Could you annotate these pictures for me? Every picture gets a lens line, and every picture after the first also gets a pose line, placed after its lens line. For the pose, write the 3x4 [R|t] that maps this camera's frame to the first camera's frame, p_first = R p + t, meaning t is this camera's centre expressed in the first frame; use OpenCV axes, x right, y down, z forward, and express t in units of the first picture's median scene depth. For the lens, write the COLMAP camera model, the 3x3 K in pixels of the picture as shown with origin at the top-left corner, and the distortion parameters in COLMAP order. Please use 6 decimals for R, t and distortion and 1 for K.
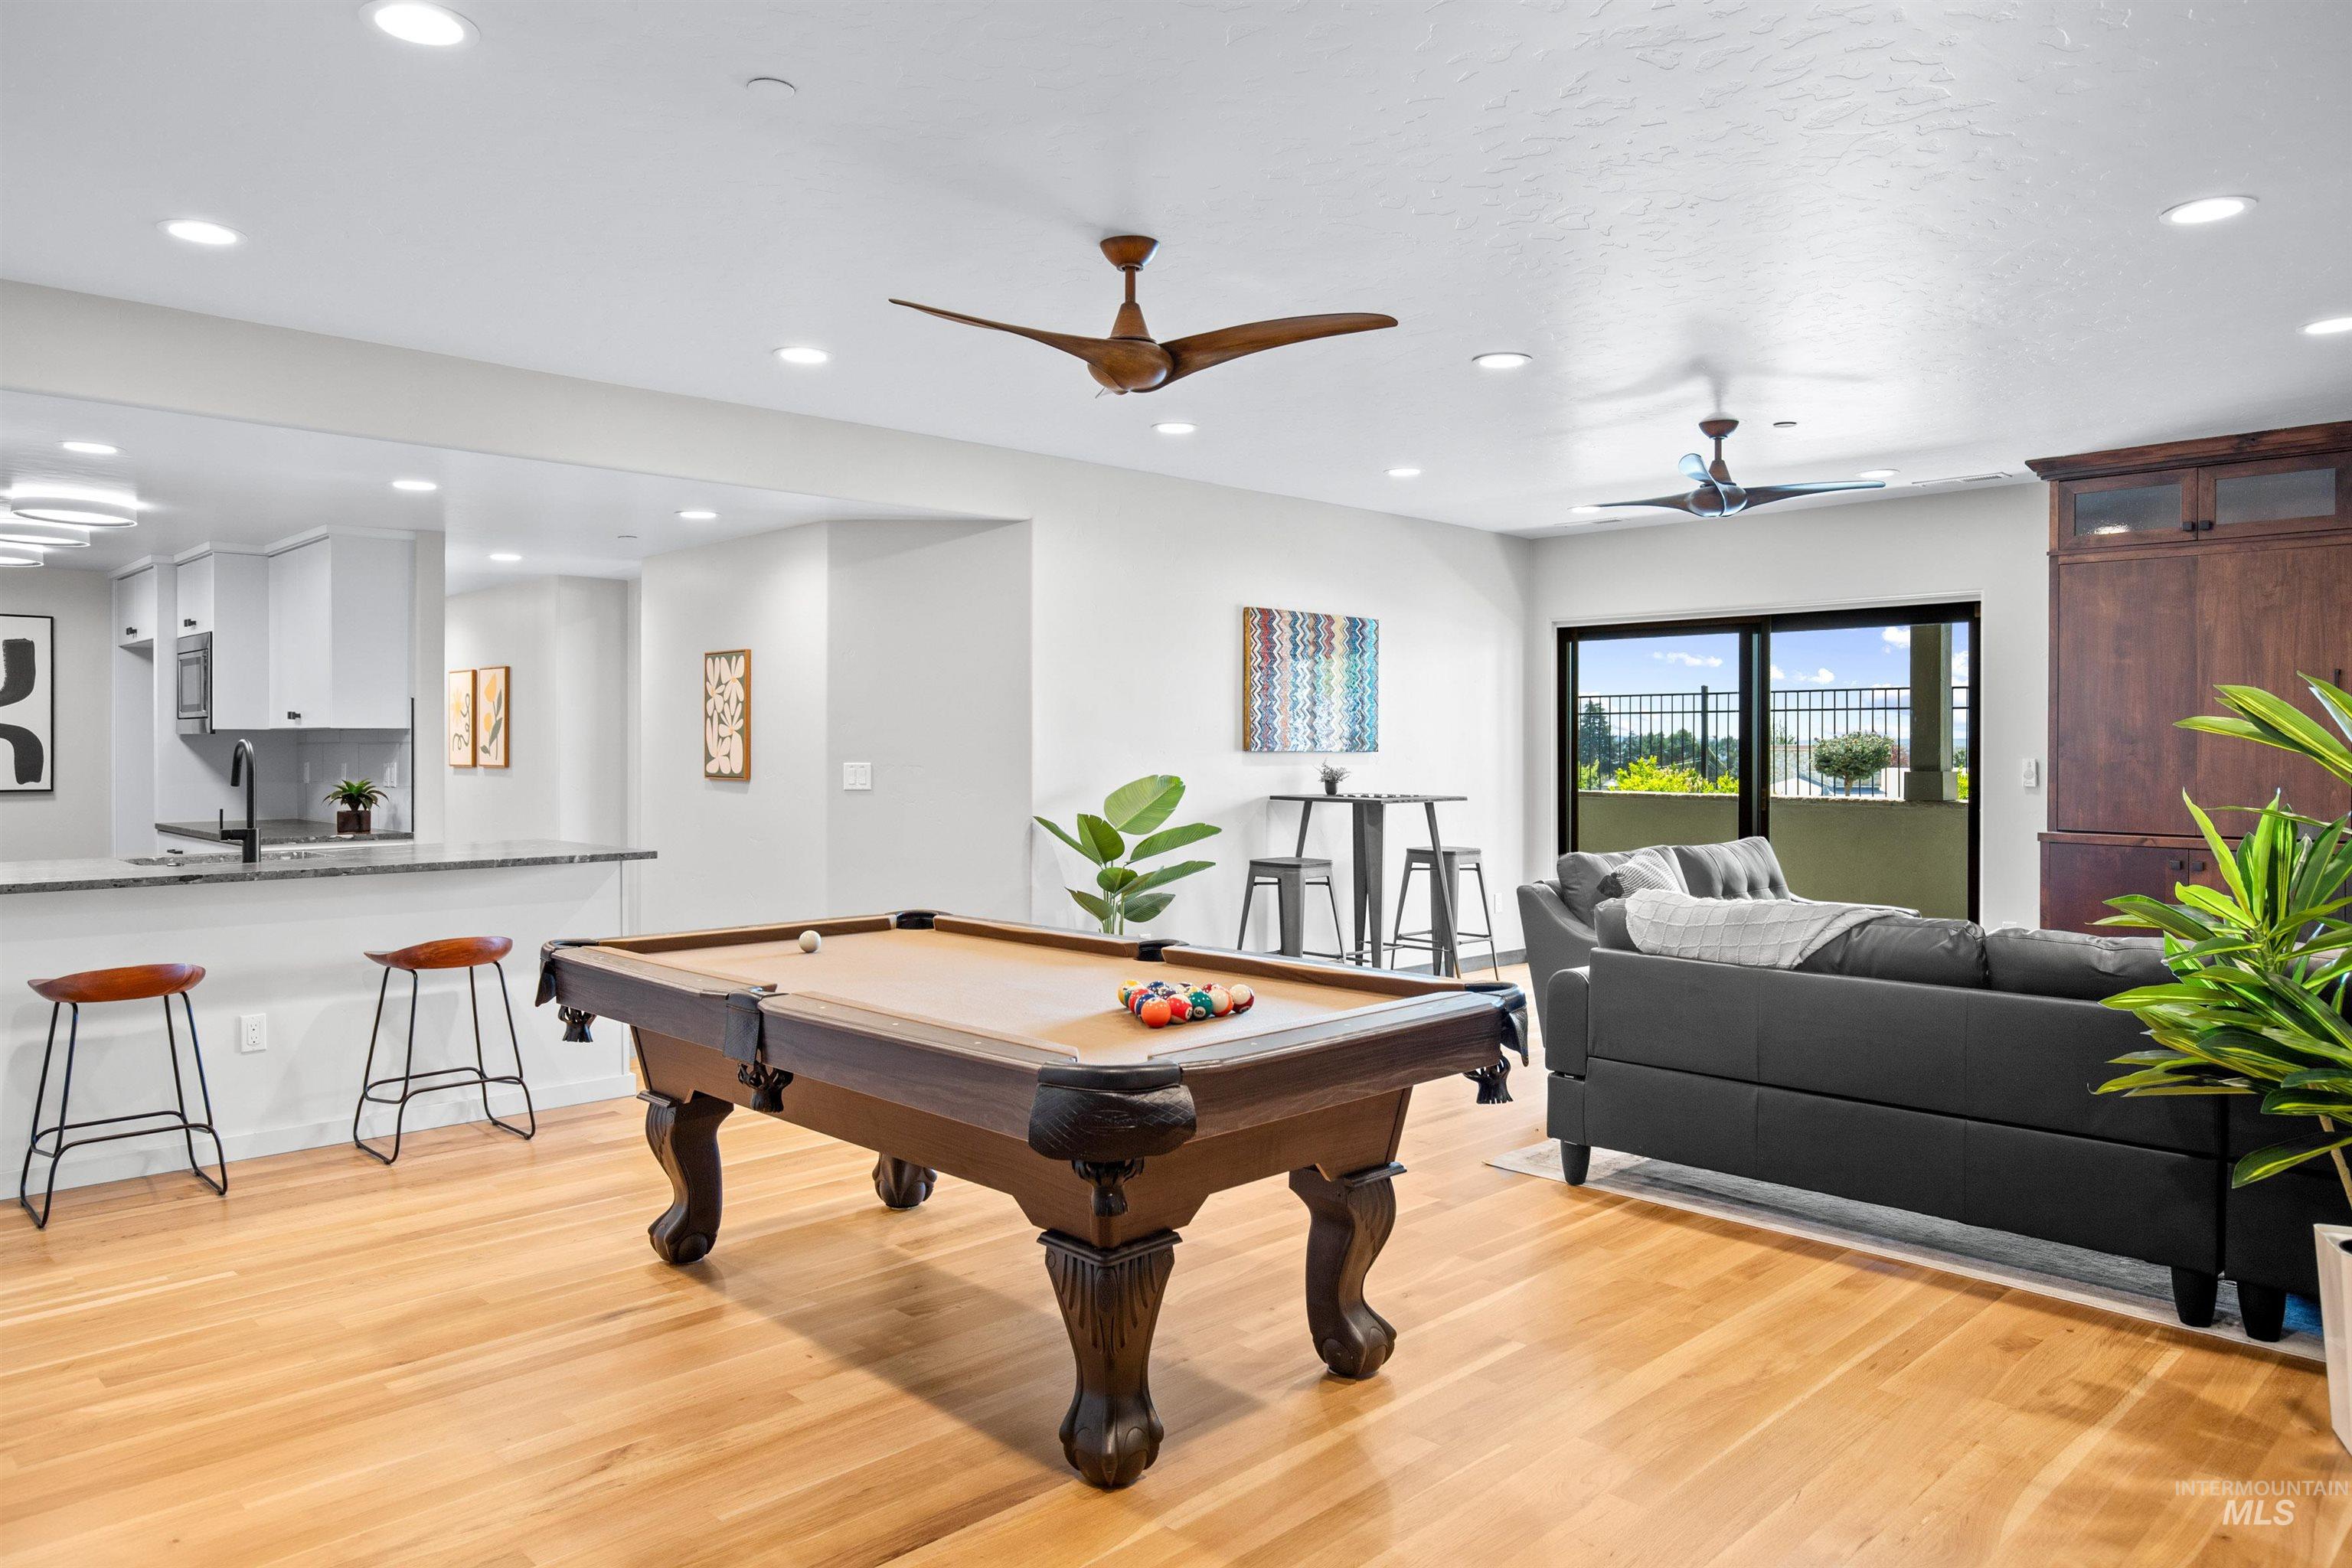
lens RADIAL K [[1545.4, 0, 1175.2], [0, 1545.4, 749.1], [0, 0, 1]] dist [0.004936, -0.003433]
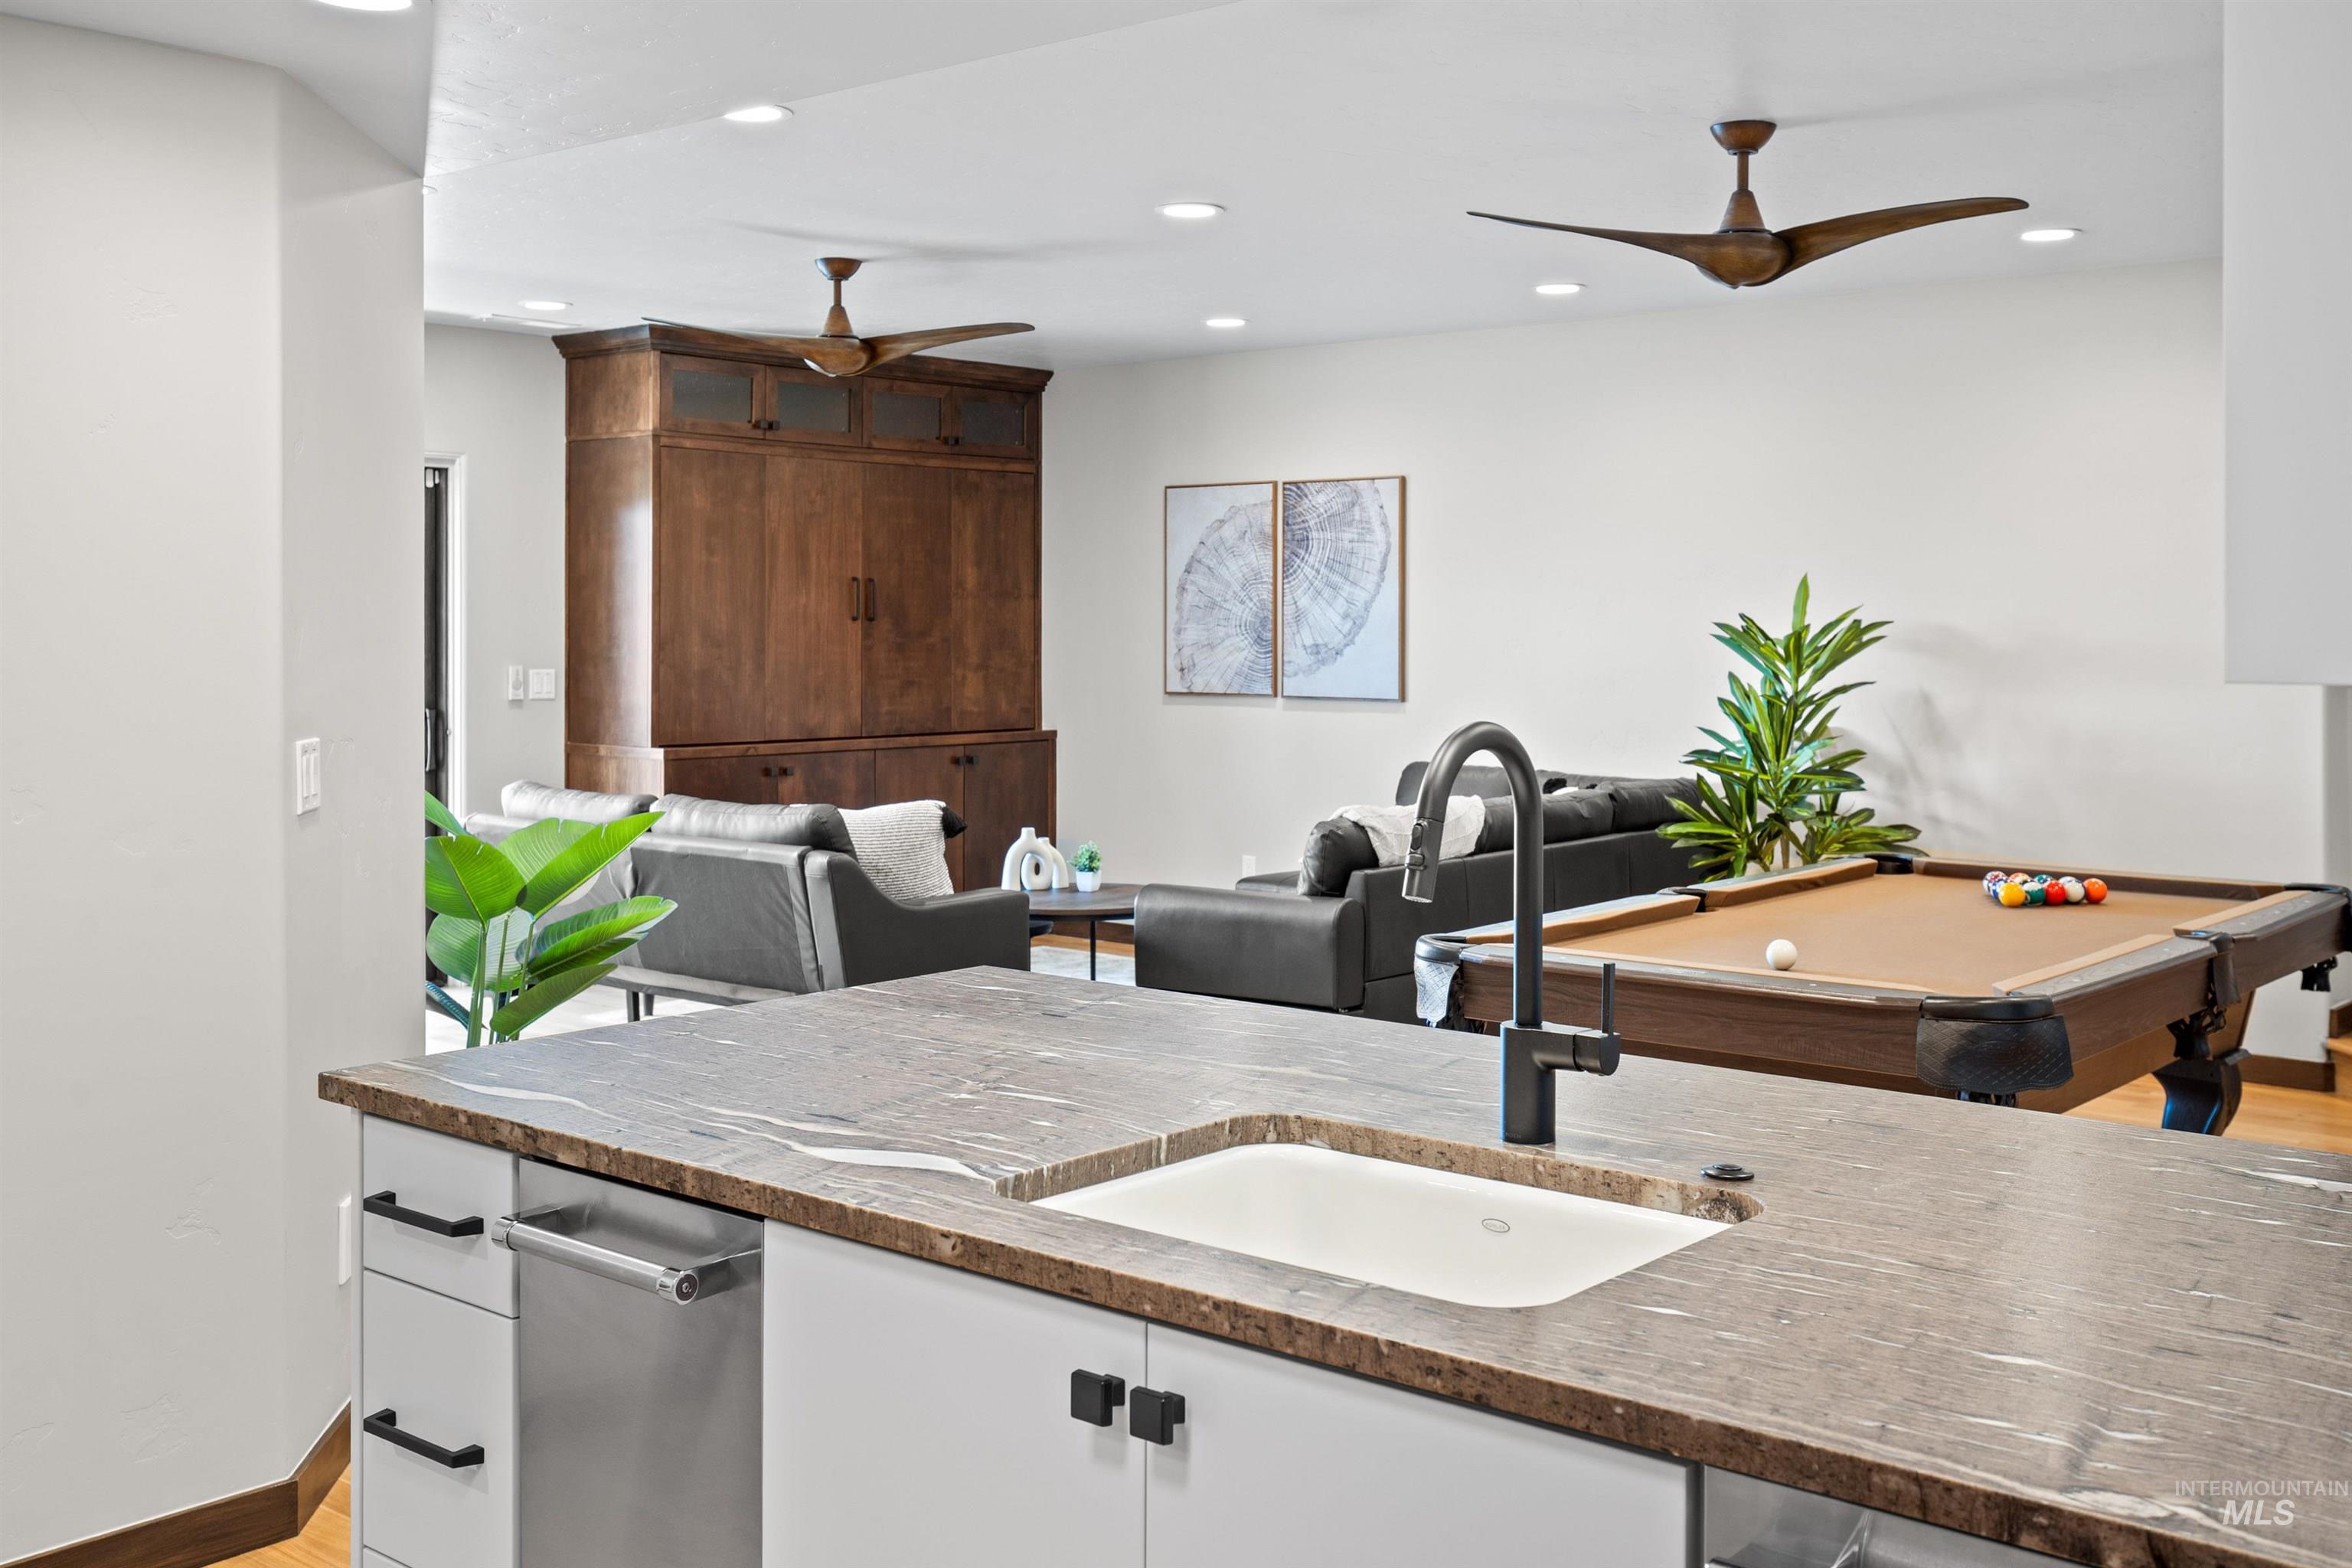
lens RADIAL K [[2274.5, 0, 1176.0], [0, 2274.5, 784.0], [0, 0, 1]] dist [-0.085676, 0.000542]
pose [[-0.096957, -0.071493, 0.992718, -1.104041], [0.000460, 0.997413, 0.071876, -0.028009], [-0.995289, 0.007426, -0.096673, 1.216382]]
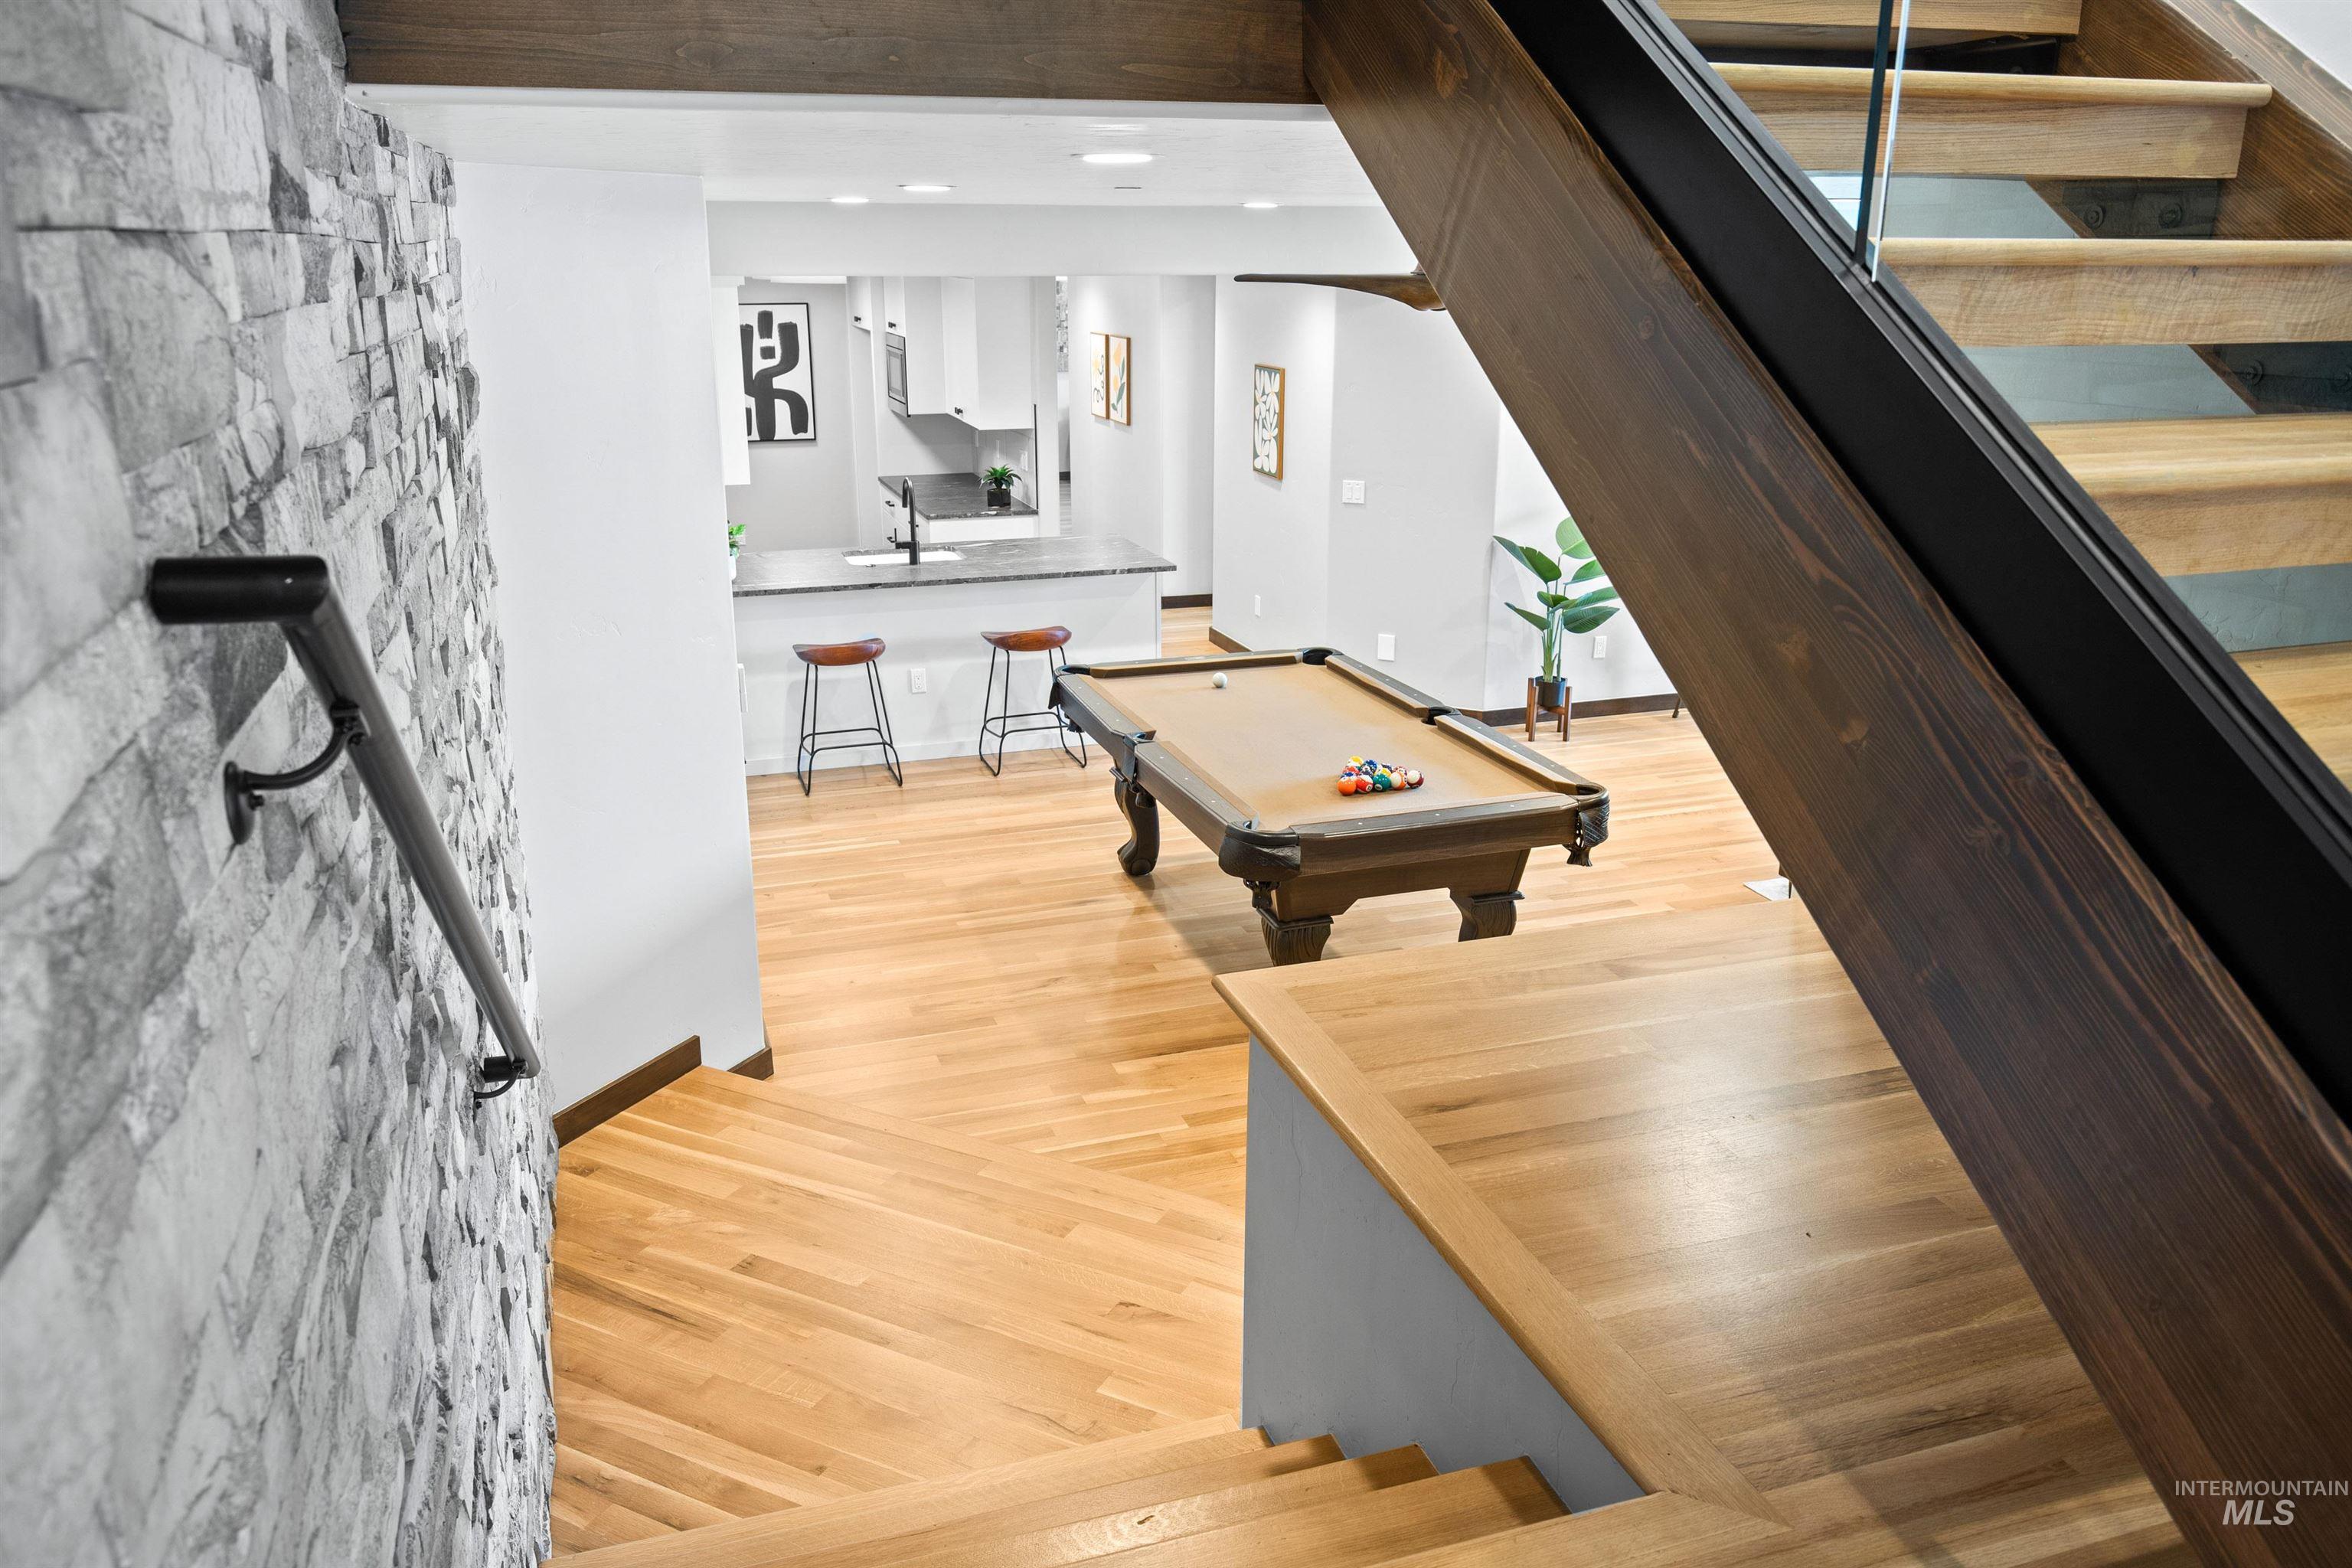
lens RADIAL K [[1745.1, 0, 1176.0], [0, 1745.1, 784.0], [0, 0, 1]] dist [-0.007321, -0.000757]
pose [[0.901707, 0.127062, -0.413254, 0.373049], [-0.000119, 0.955912, 0.293654, -0.235626], [0.432347, -0.264741, 0.861968, -0.414880]]
